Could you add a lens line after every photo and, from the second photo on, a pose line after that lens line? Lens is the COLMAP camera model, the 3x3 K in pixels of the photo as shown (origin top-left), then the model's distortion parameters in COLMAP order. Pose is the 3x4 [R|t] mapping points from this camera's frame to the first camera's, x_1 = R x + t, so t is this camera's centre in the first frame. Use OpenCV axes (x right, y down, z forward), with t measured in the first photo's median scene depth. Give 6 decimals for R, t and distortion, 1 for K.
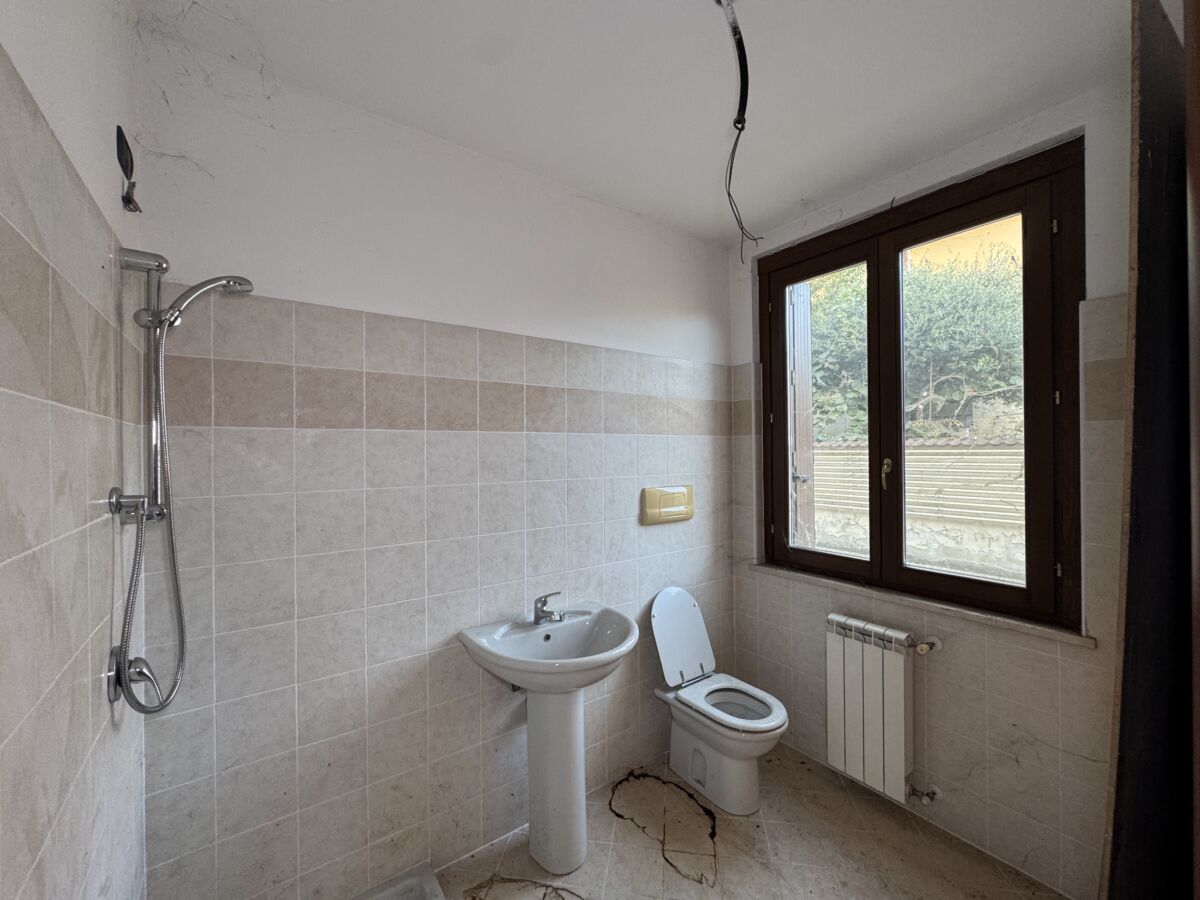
lens RADIAL K [[479.8, 0, 600.0], [0, 479.8, 450.0], [0, 0, 1]] dist [-0.000895, 0.000050]
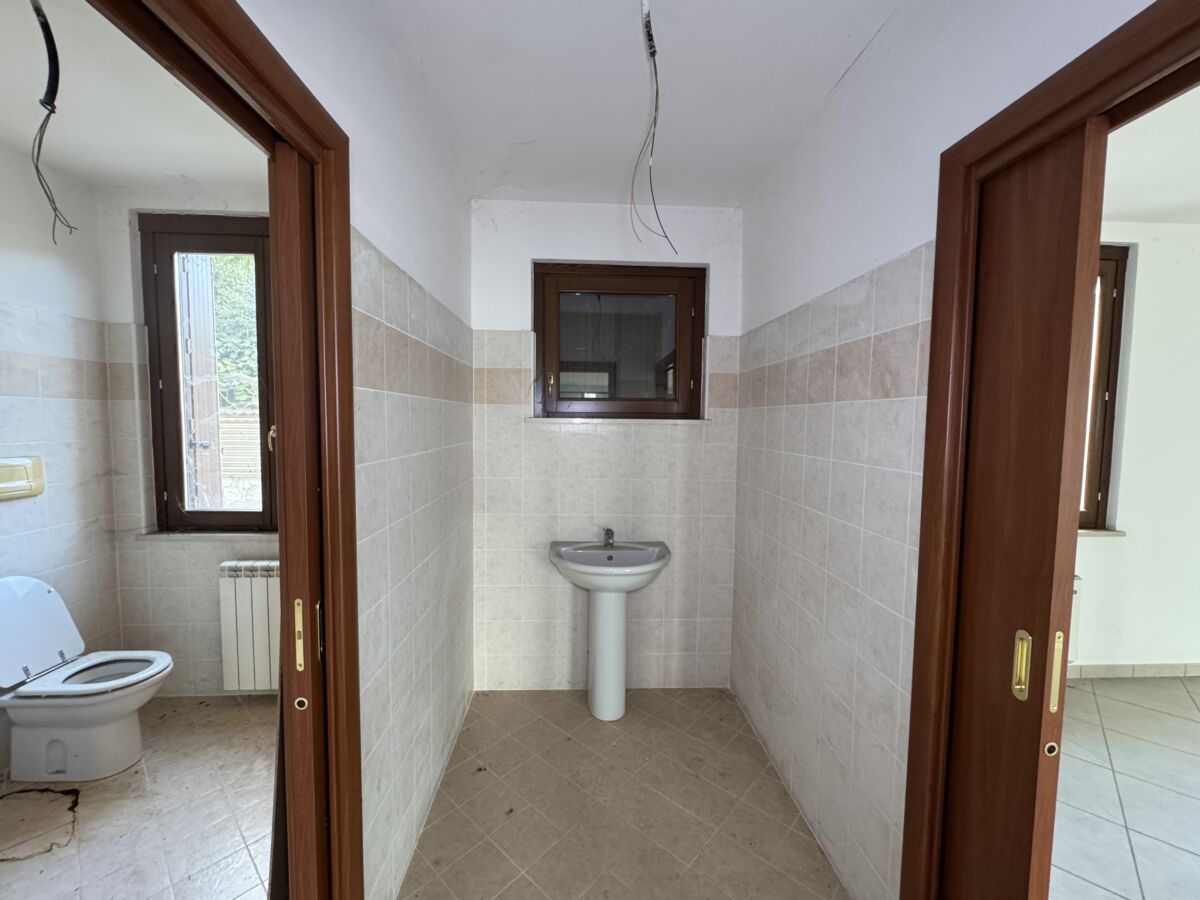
lens RADIAL K [[479.8, 0, 600.0], [0, 479.8, 450.0], [0, 0, 1]] dist [-0.000895, 0.000050]
pose [[0.546870, -0.037200, 0.836391, 0.023551], [-0.018749, 0.998218, 0.056656, -0.004739], [-0.837008, -0.046665, 0.545197, -0.314144]]
